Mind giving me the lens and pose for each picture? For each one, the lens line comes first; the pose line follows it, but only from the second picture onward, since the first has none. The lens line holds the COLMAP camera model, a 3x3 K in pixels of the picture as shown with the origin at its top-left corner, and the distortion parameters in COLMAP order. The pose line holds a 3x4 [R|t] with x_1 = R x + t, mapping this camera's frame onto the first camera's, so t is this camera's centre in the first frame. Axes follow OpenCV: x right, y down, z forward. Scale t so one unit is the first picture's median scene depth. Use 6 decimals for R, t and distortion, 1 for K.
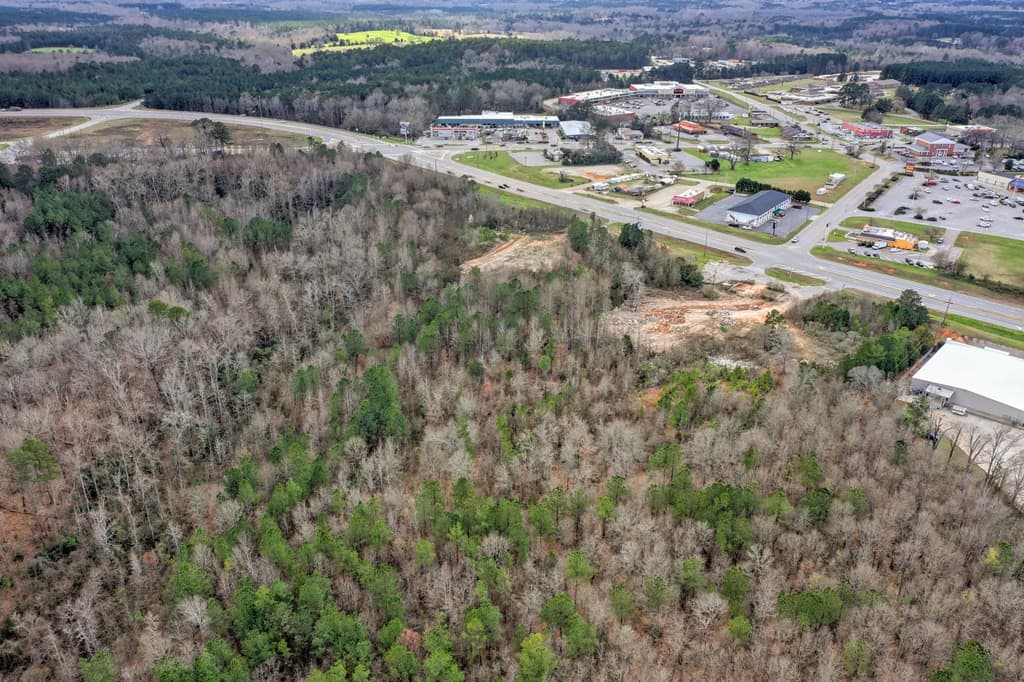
lens RADIAL K [[800.4, 0, 503.5], [0, 800.4, 344.0], [0, 0, 1]] dist [0.003163, 0.014081]
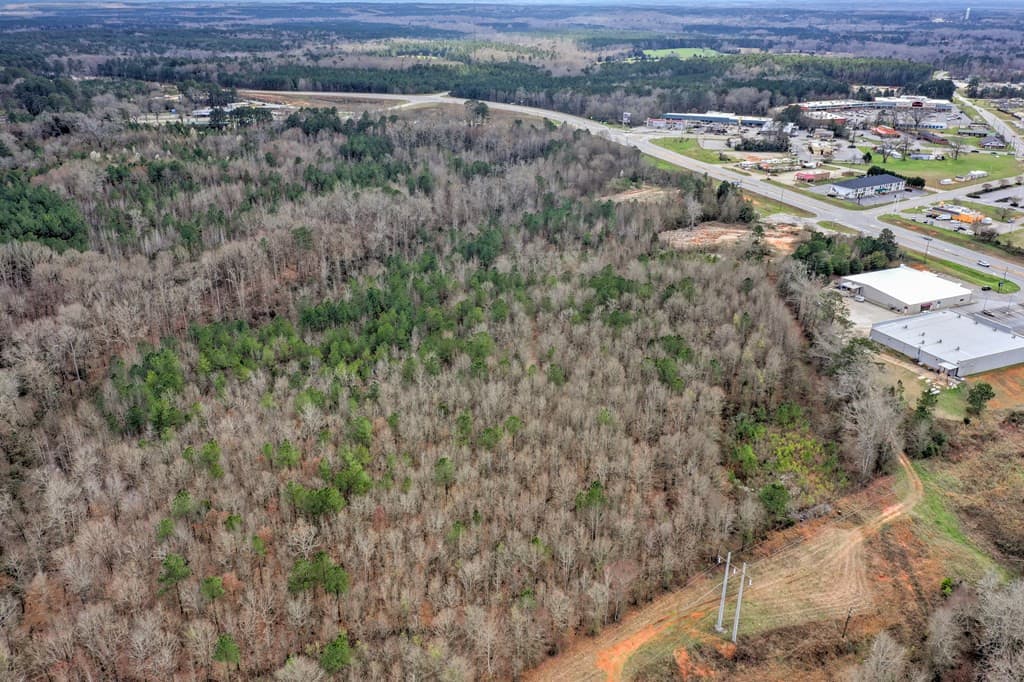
lens RADIAL K [[800.4, 0, 503.5], [0, 800.4, 344.0], [0, 0, 1]] dist [0.003163, 0.014081]
pose [[0.920874, 0.152054, -0.358986, 0.224875], [-0.160166, 0.987064, 0.007227, 0.111776], [0.355441, 0.050842, 0.933315, -0.239660]]
